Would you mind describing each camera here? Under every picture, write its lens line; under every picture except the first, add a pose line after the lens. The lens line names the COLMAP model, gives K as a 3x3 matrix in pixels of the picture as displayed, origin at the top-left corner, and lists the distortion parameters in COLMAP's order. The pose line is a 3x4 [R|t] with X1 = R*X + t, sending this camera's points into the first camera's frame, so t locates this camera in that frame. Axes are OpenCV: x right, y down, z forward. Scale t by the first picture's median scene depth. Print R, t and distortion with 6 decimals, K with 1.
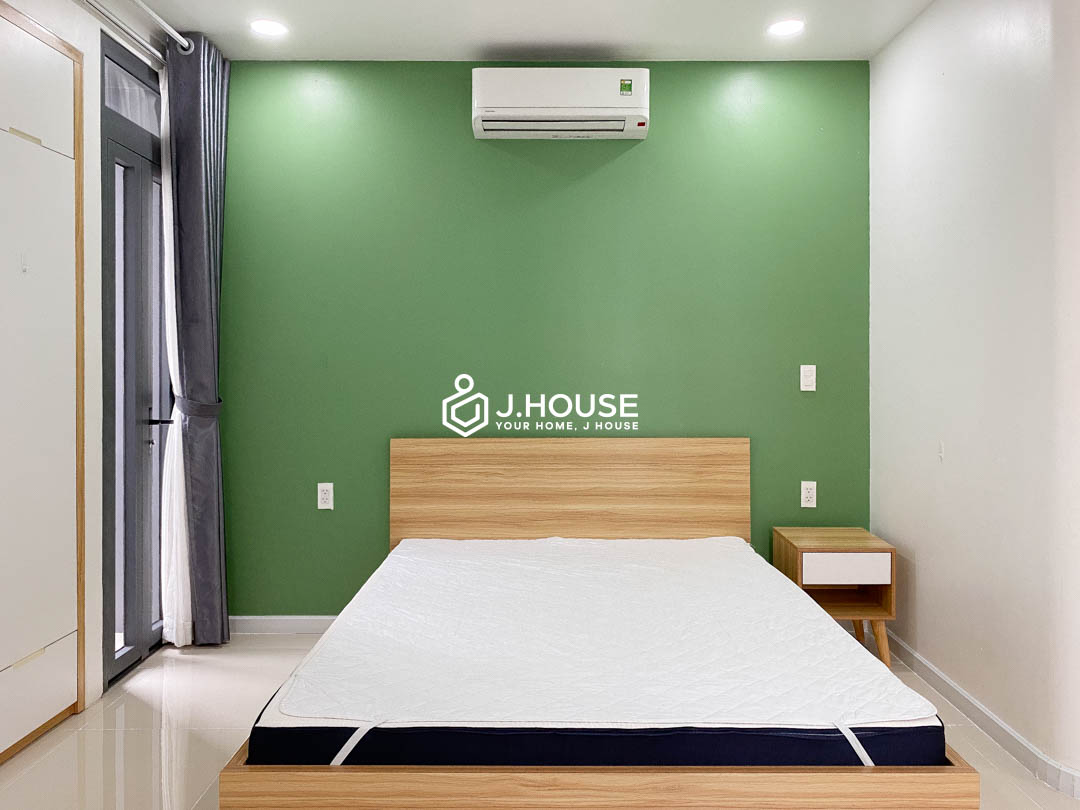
lens RADIAL K [[860.7, 0, 536.7], [0, 860.7, 365.0], [0, 0, 1]] dist [0.123675, -0.001777]
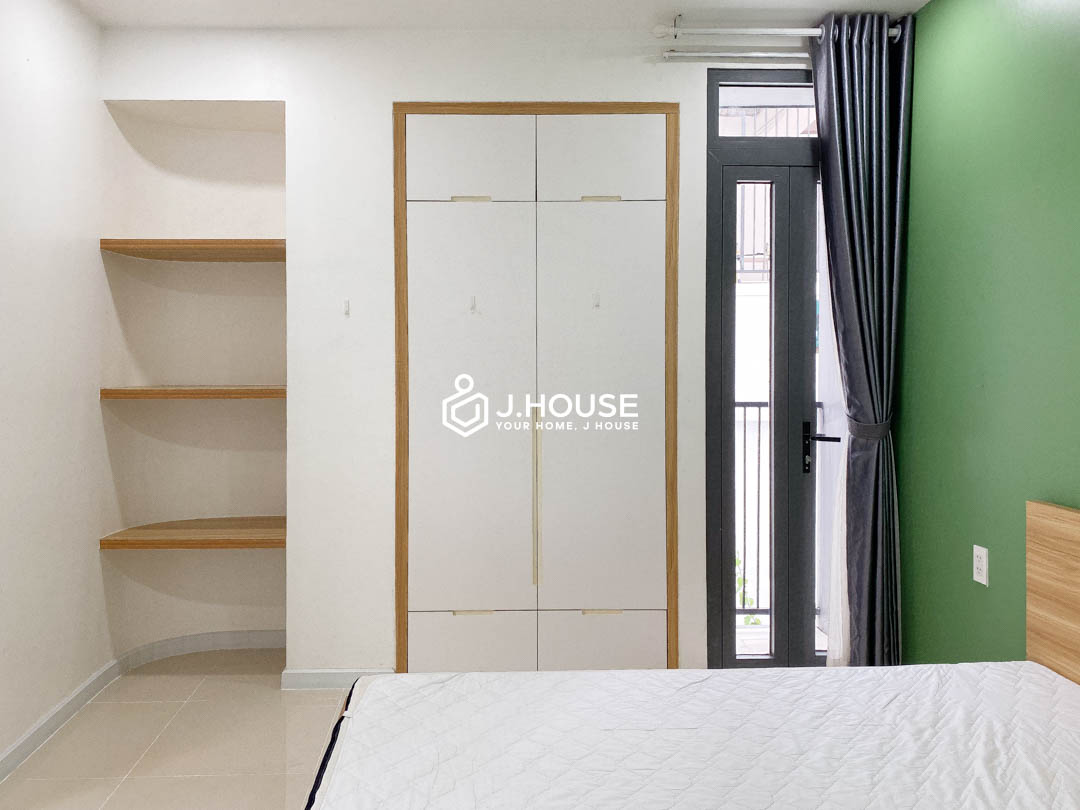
lens RADIAL K [[817.8, 0, 512.2], [0, 817.8, 377.9], [0, 0, 1]] dist [-0.002268, -0.004213]
pose [[0.046004, 0.014297, -0.998839, 0.412941], [-0.001419, 0.999898, 0.014246, -0.012385], [0.998940, 0.000762, 0.046020, 0.593498]]
